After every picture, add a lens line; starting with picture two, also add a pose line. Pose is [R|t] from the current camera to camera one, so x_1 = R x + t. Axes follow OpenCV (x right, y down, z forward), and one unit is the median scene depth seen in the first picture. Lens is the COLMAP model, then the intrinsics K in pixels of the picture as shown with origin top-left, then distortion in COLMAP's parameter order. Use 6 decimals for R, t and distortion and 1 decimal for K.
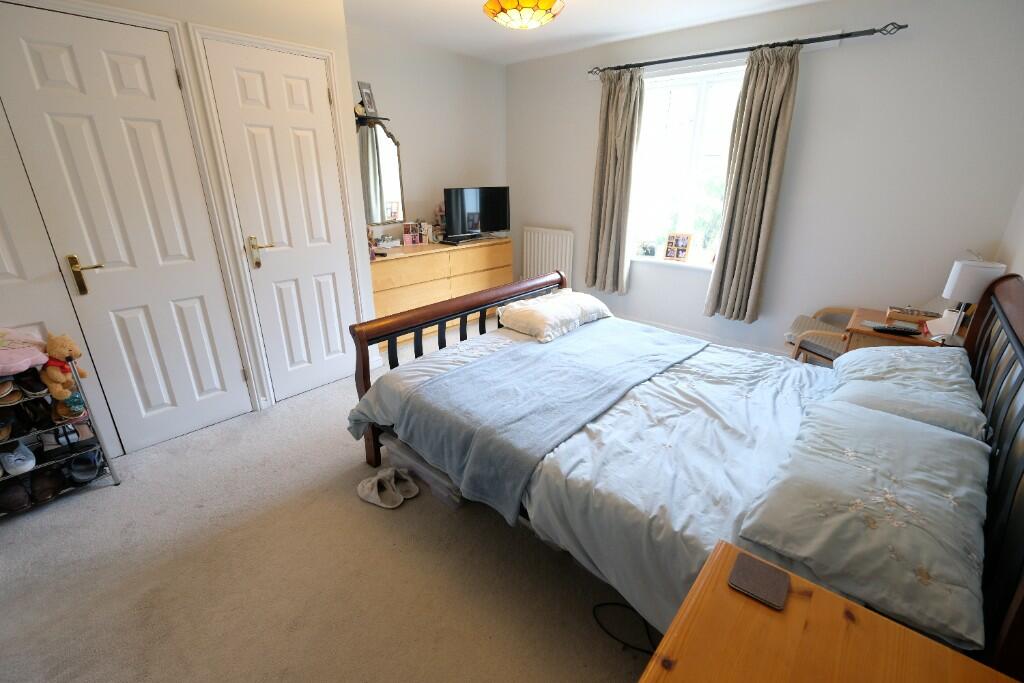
lens RADIAL K [[445.3, 0, 510.8], [0, 445.3, 335.8], [0, 0, 1]] dist [0.000176, 0.000116]
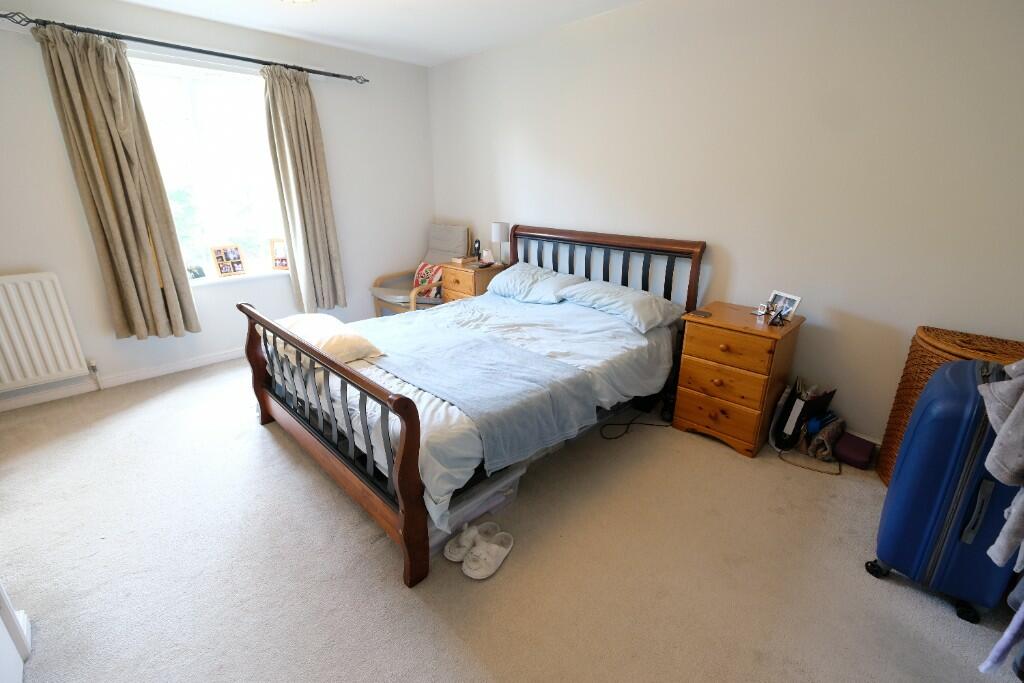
lens RADIAL K [[445.3, 0, 510.8], [0, 445.3, 335.8], [0, 0, 1]] dist [0.000176, 0.000116]
pose [[0.069585, -0.325029, 0.943140, -0.644538], [0.345561, 0.894751, 0.282857, -0.160795], [-0.935813, 0.306230, 0.174579, 0.472038]]
